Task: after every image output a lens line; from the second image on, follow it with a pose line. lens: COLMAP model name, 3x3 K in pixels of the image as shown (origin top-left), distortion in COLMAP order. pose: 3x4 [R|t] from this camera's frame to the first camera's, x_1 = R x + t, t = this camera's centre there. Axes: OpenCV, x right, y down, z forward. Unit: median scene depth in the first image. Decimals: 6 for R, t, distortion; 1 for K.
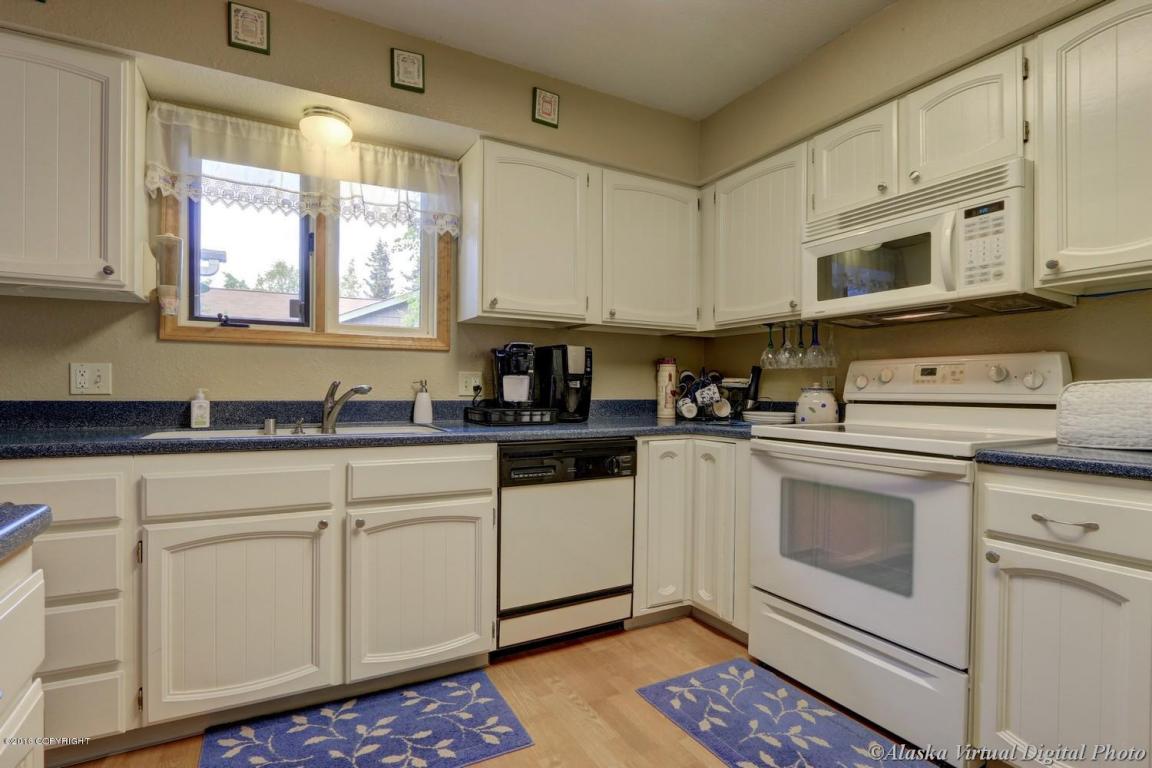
lens RADIAL K [[559.8, 0, 577.7], [0, 559.8, 393.0], [0, 0, 1]] dist [-0.023481, 0.000772]
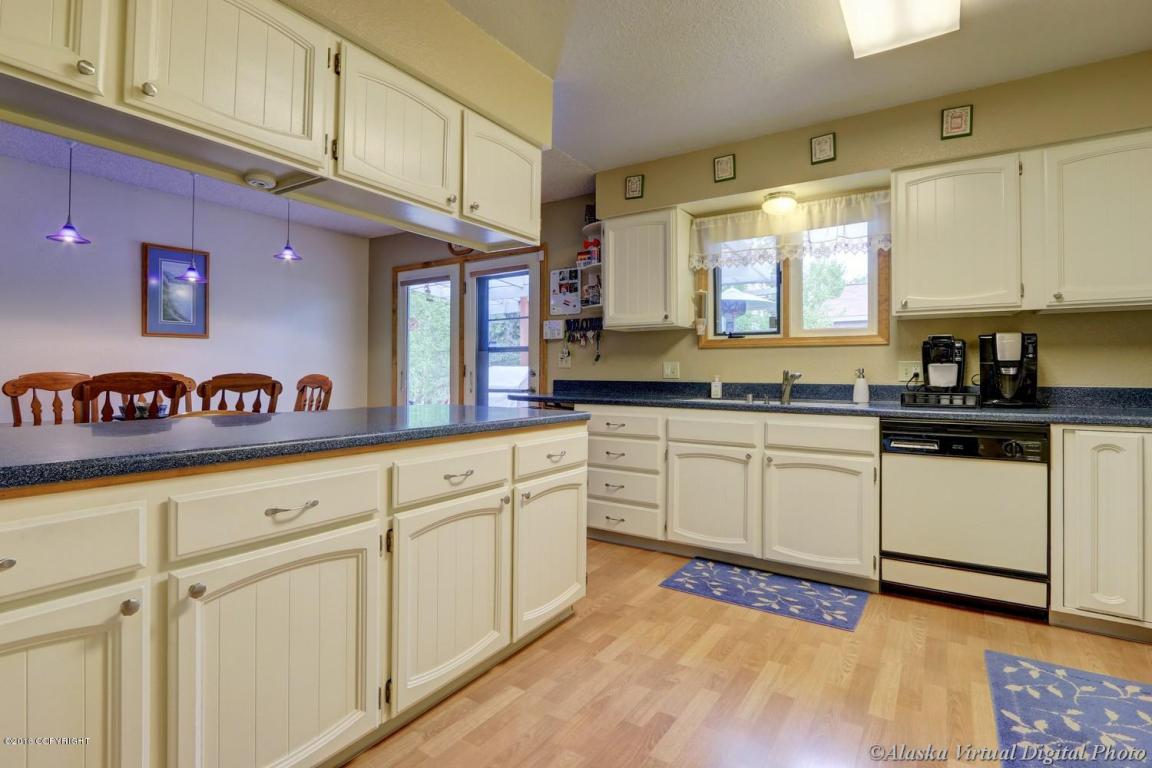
lens RADIAL K [[543.2, 0, 575.9], [0, 543.2, 365.1], [0, 0, 1]] dist [-0.026957, -0.000374]
pose [[0.482126, -0.017189, -0.875933, 0.600376], [-0.005977, 0.999720, -0.022908, 0.001376], [0.876081, 0.016279, 0.481888, -0.205680]]
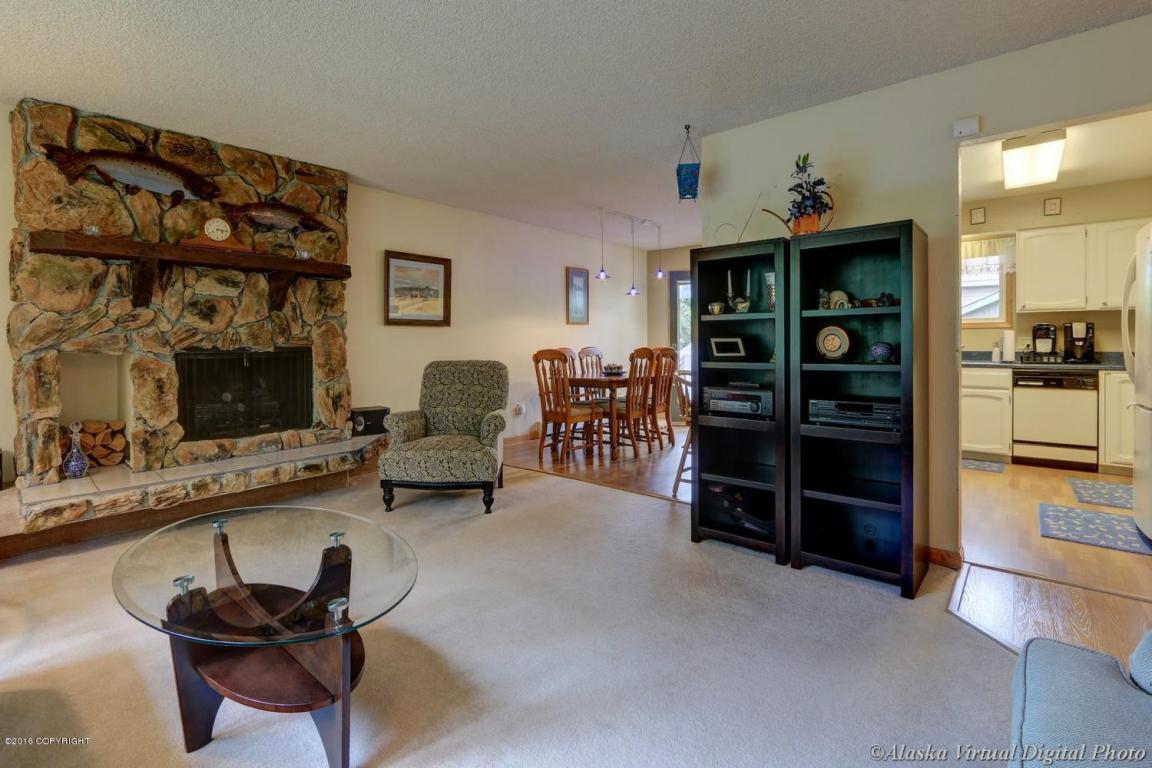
lens RADIAL K [[538.4, 0, 702.2], [0, 538.4, 344.6], [0, 0, 1]] dist [-0.028309, 0.000093]
pose [[0.526364, -0.006690, -0.850233, 1.092098], [0.001333, 0.999974, -0.007043, 0.000188], [0.850258, 0.002573, 0.526359, -1.319834]]
